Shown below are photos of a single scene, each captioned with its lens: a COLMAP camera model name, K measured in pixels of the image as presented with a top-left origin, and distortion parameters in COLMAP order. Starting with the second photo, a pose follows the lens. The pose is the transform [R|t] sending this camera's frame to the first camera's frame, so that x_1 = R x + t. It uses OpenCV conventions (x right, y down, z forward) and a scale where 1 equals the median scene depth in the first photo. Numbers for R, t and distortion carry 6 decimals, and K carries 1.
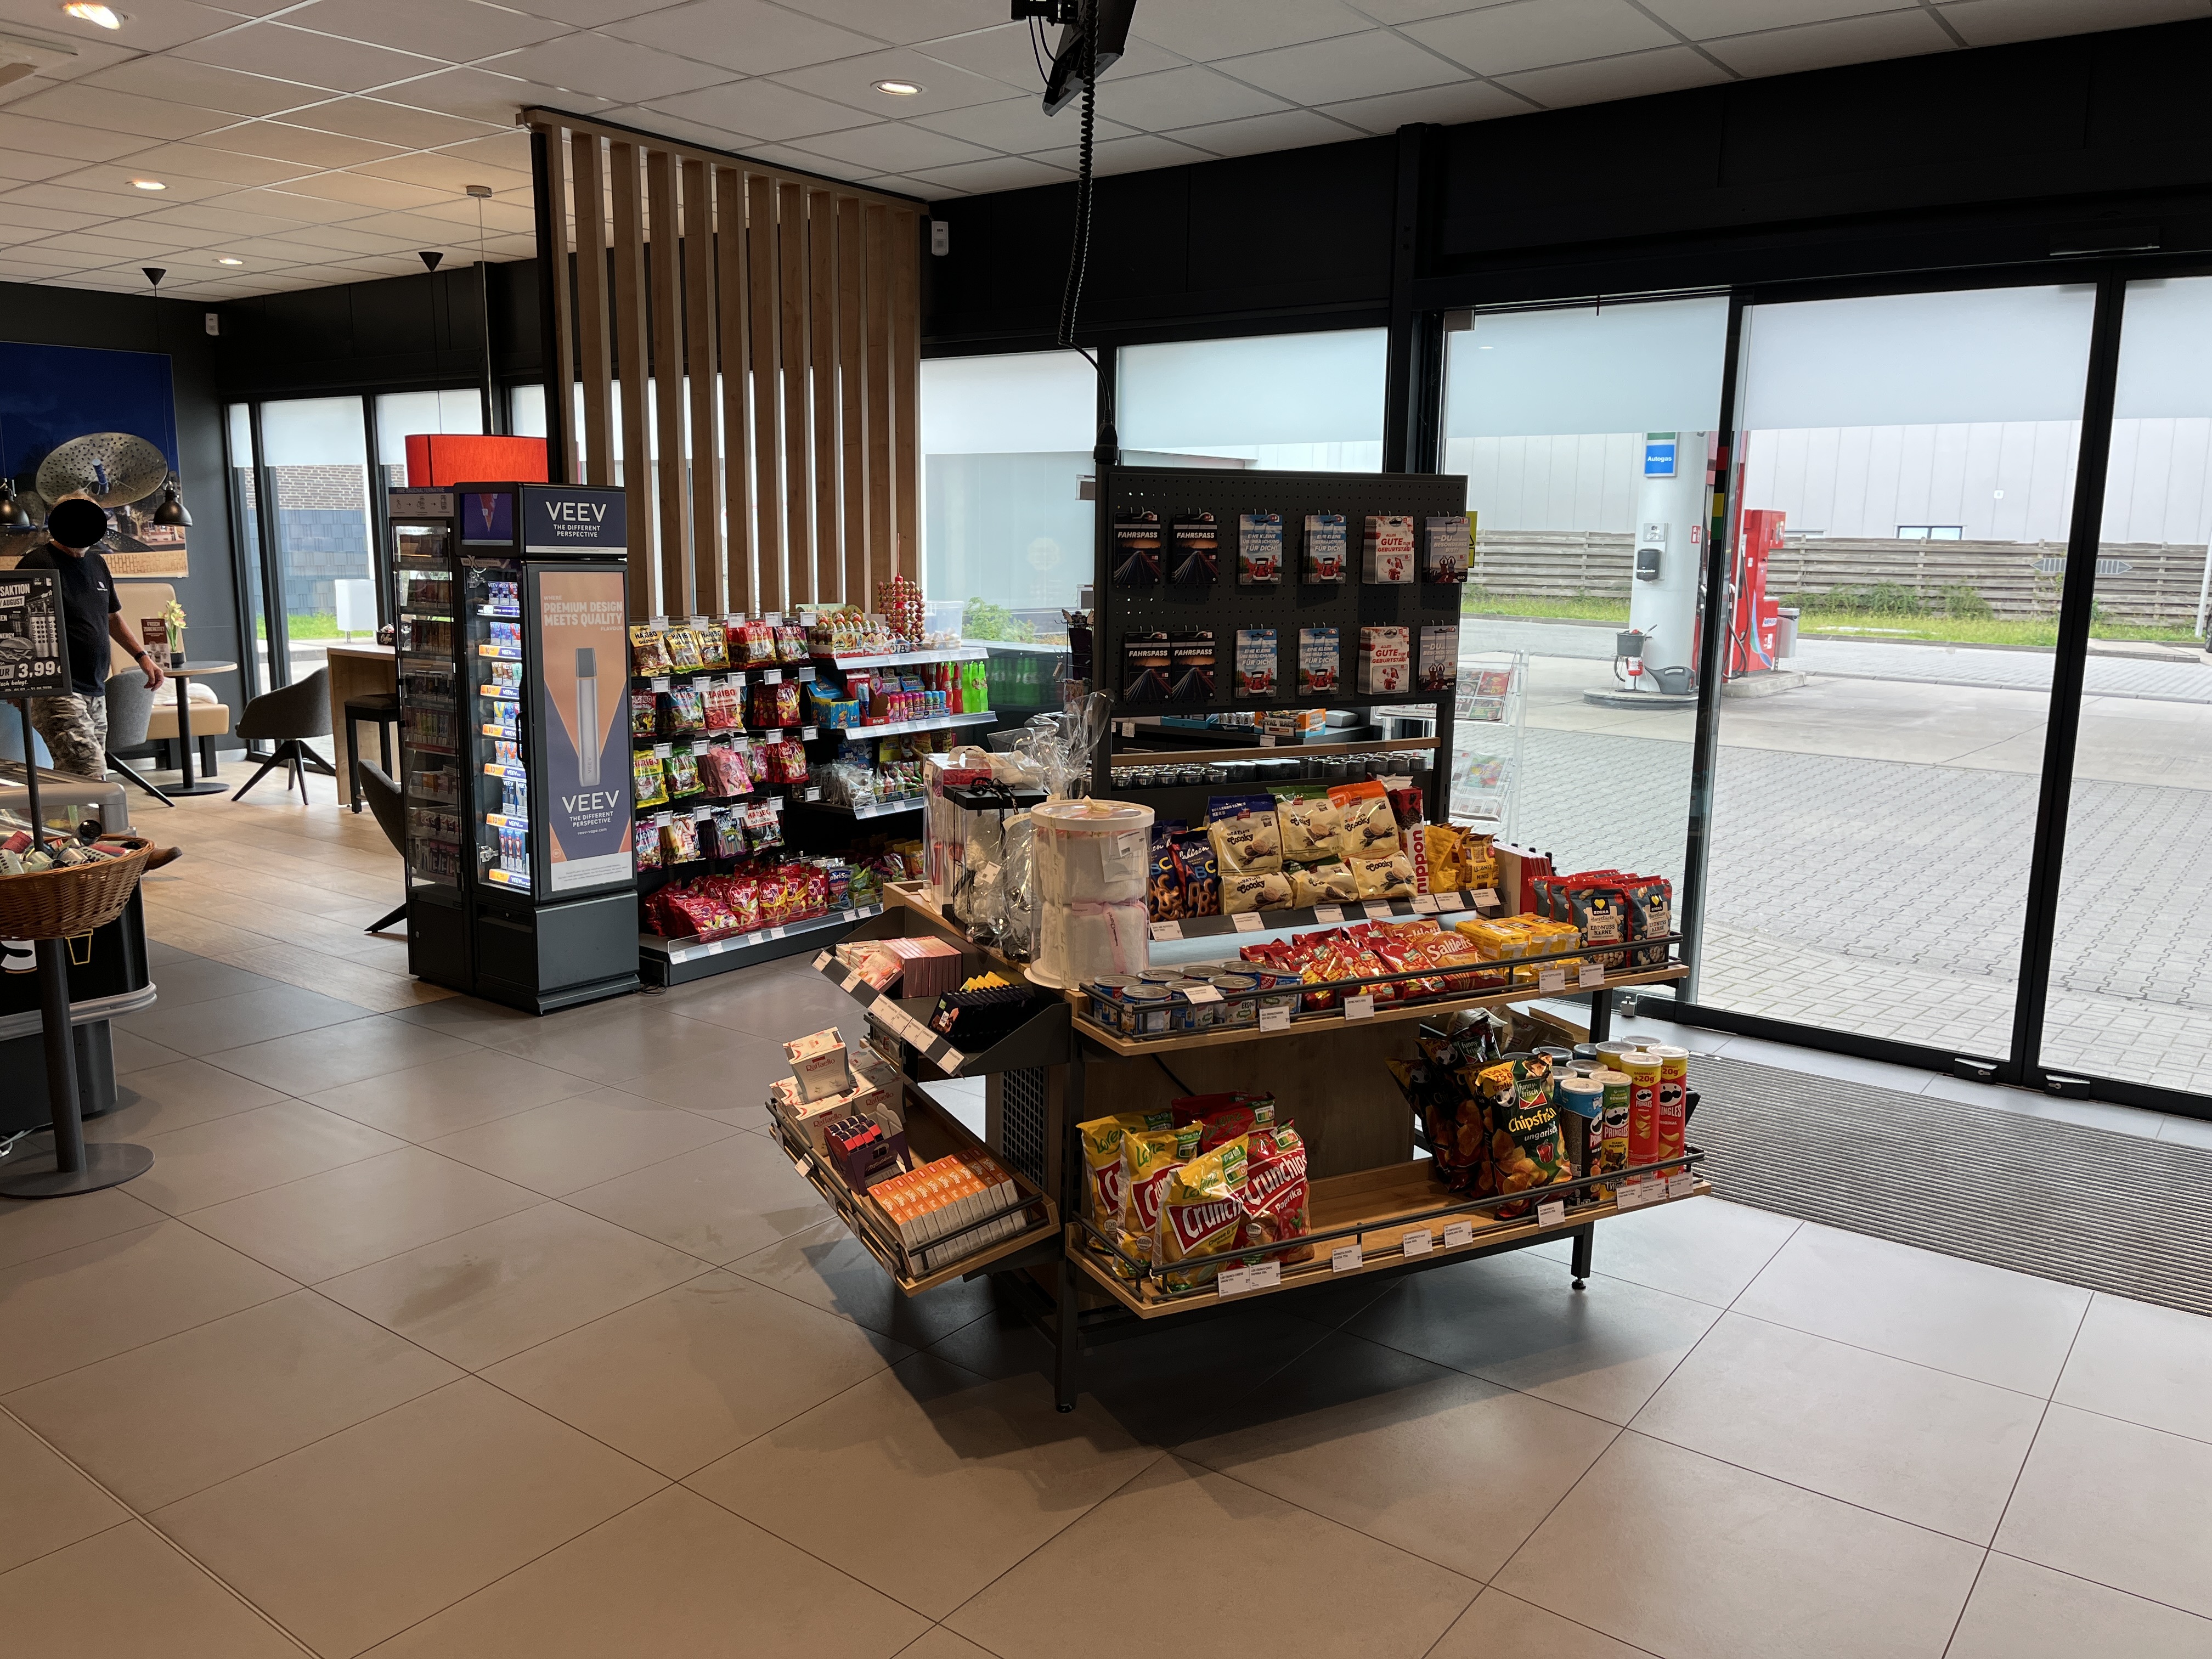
lens RADIAL K [[1662.1, 0, 1111.8], [0, 1662.1, 829.6], [0, 0, 1]] dist [0.046269, -0.068479]
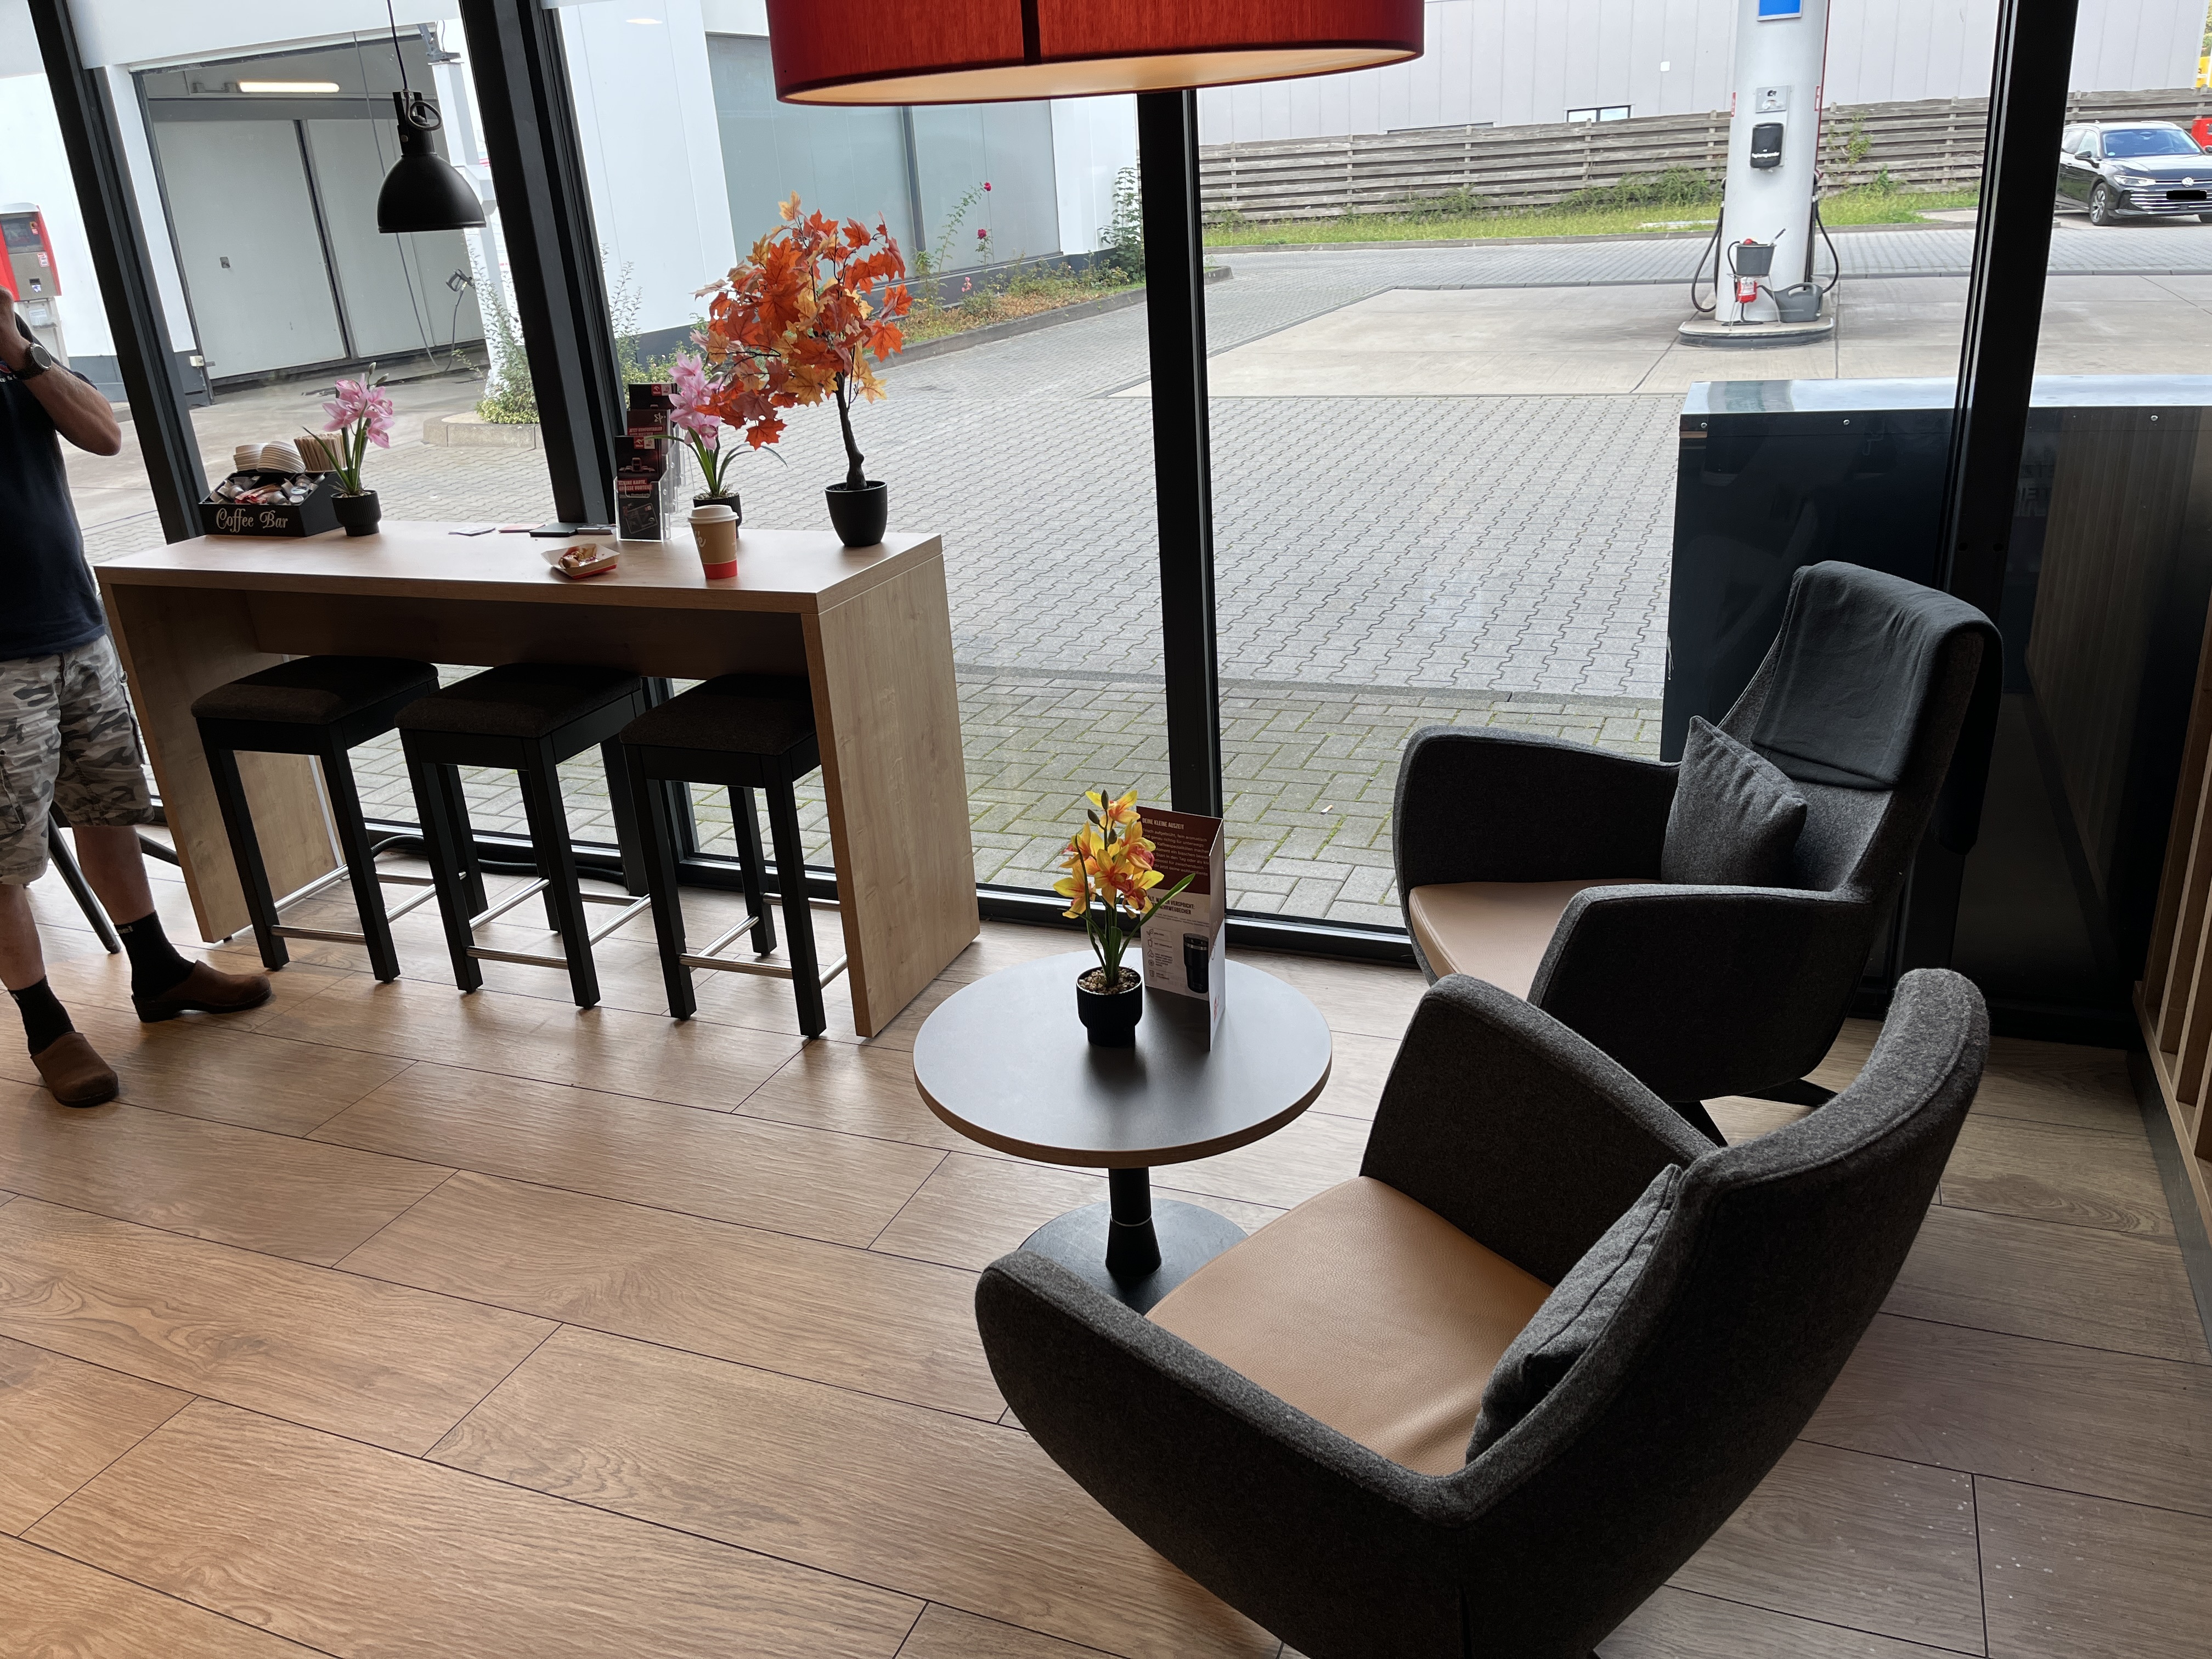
lens RADIAL K [[1662.1, 0, 1099.9], [0, 1662.1, 834.3], [0, 0, 1]] dist [0.046269, -0.068479]
pose [[0.959864, -0.171748, 0.221728, -0.096015], [0.124727, 0.969493, 0.211013, -0.028119], [-0.251205, -0.174889, 0.952003, 0.154382]]
